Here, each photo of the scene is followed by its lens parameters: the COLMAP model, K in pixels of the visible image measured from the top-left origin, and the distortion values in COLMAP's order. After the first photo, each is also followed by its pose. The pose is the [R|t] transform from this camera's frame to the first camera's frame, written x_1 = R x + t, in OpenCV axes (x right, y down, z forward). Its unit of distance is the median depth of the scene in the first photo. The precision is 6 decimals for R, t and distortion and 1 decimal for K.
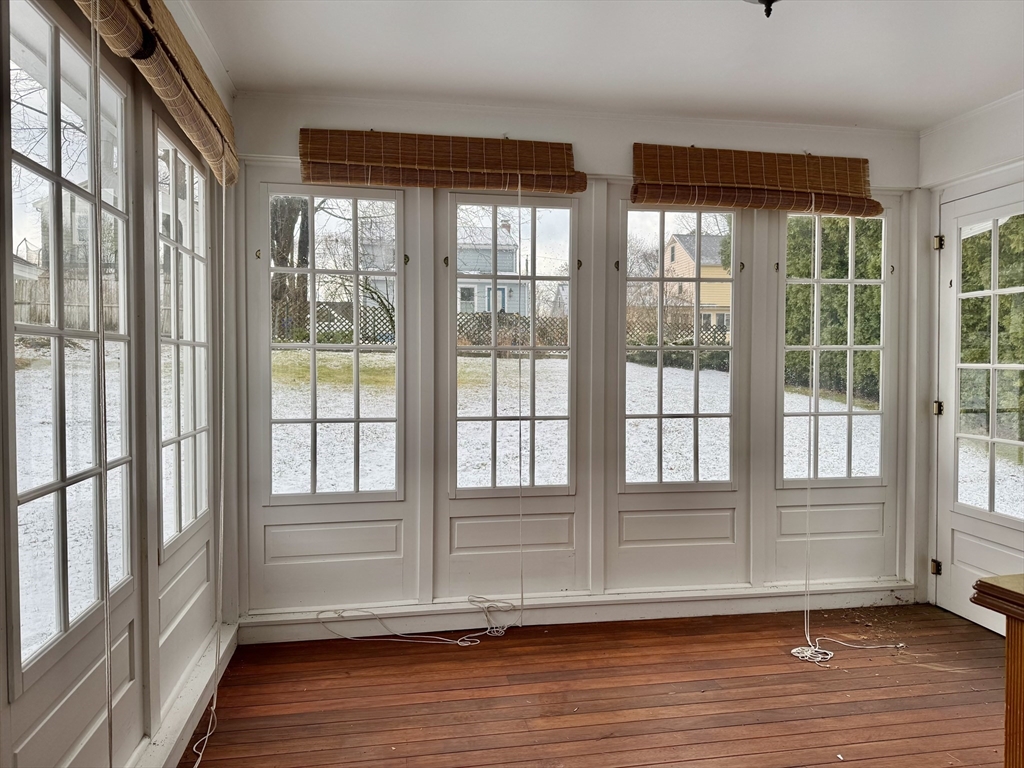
lens RADIAL K [[731.8, 0, 511.3], [0, 731.8, 382.0], [0, 0, 1]] dist [0.049742, -0.061643]
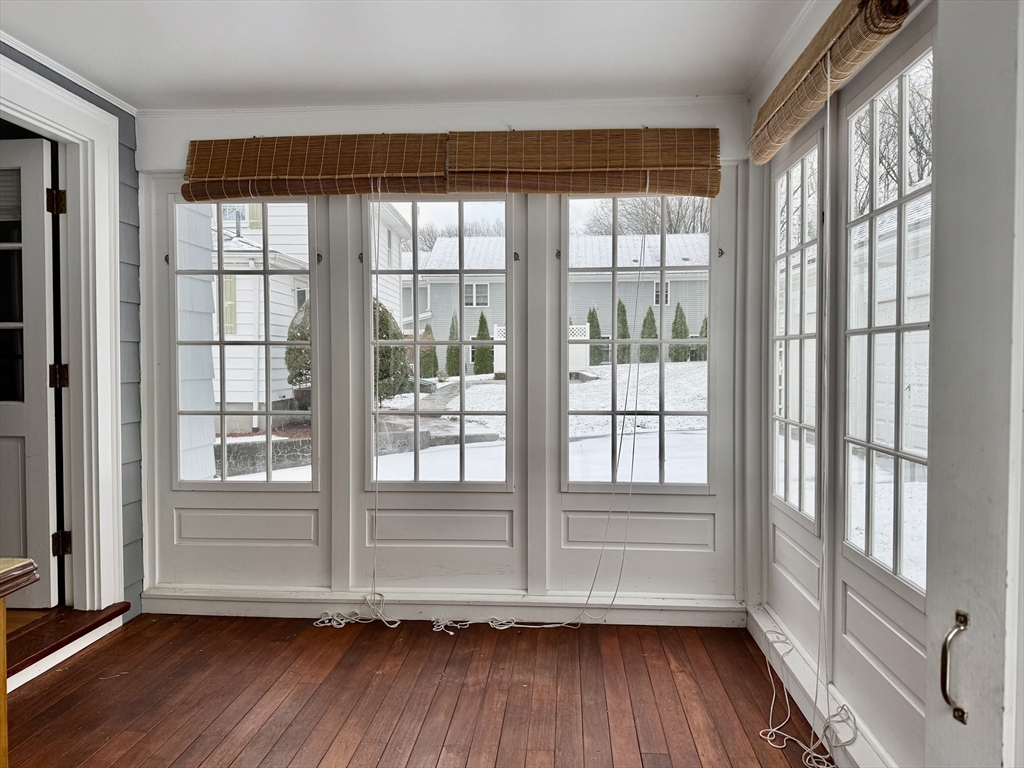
lens RADIAL K [[731.8, 0, 513.2], [0, 731.8, 383.8], [0, 0, 1]] dist [0.049742, -0.061643]
pose [[0.967935, 0.002191, -0.251192, 0.320760], [0.000714, 0.999934, 0.011472, -0.002051], [0.251200, -0.011284, 0.967869, 0.051949]]
